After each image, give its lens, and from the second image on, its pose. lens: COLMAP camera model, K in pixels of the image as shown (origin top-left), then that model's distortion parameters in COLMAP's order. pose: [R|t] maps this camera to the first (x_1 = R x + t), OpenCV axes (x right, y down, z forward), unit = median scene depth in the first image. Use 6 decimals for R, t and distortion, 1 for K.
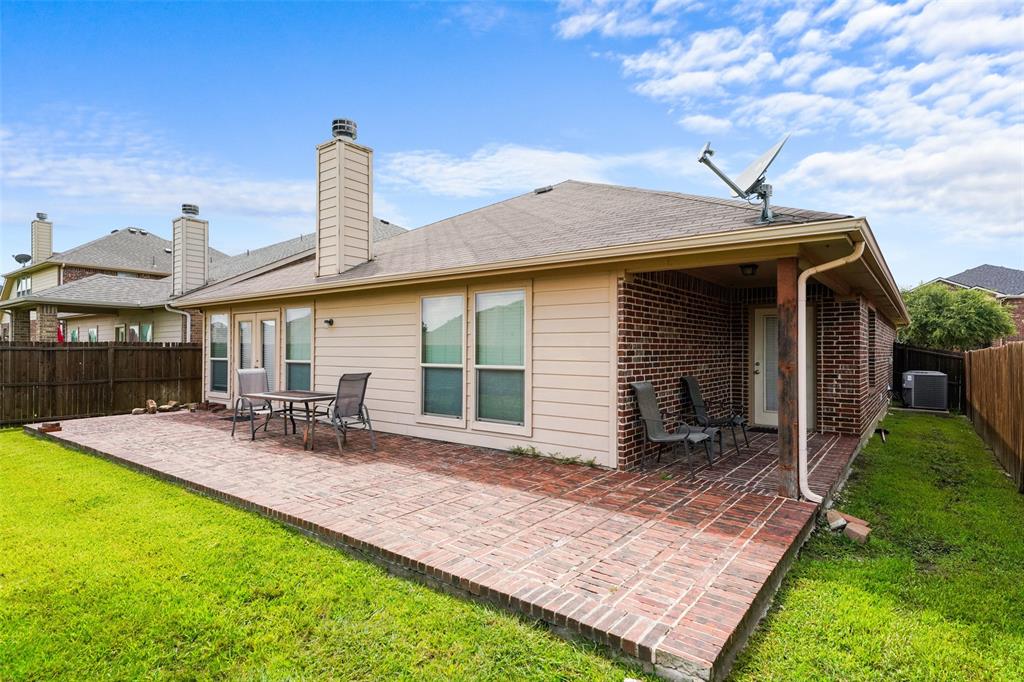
lens RADIAL K [[525.2, 0, 510.7], [0, 525.2, 352.2], [0, 0, 1]] dist [0.038877, -0.000435]
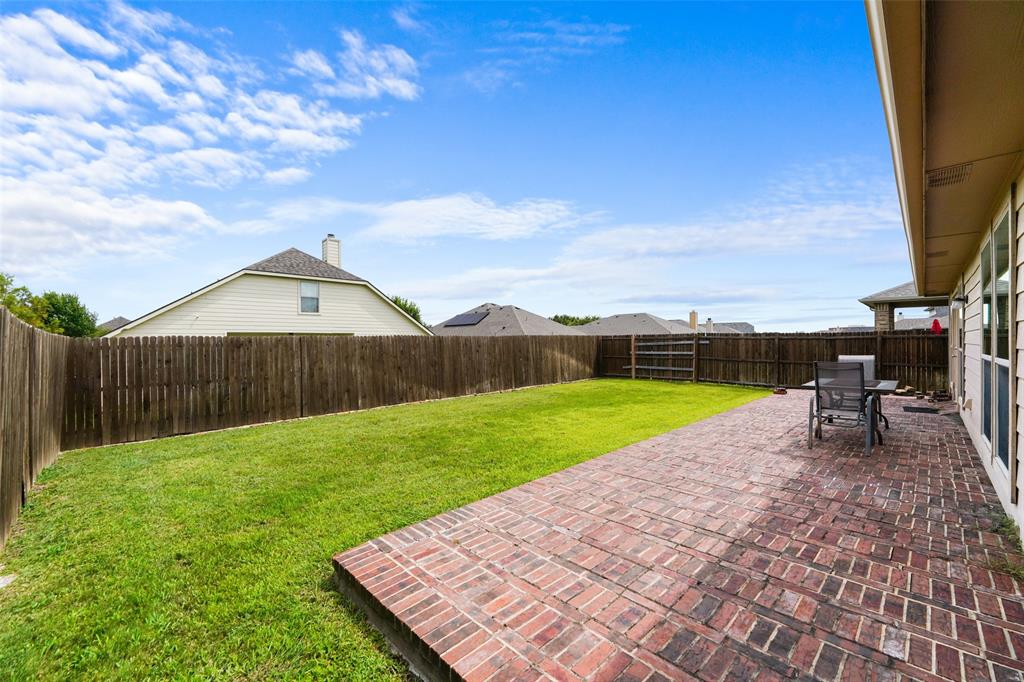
lens RADIAL K [[405.1, 0, 505.0], [0, 405.1, 345.9], [0, 0, 1]] dist [0.012259, -0.004705]
pose [[-0.144366, 0.006341, -0.989504, 0.695816], [0.004273, 0.999974, 0.005785, 0.009684], [0.989515, -0.003393, -0.144390, 0.814629]]
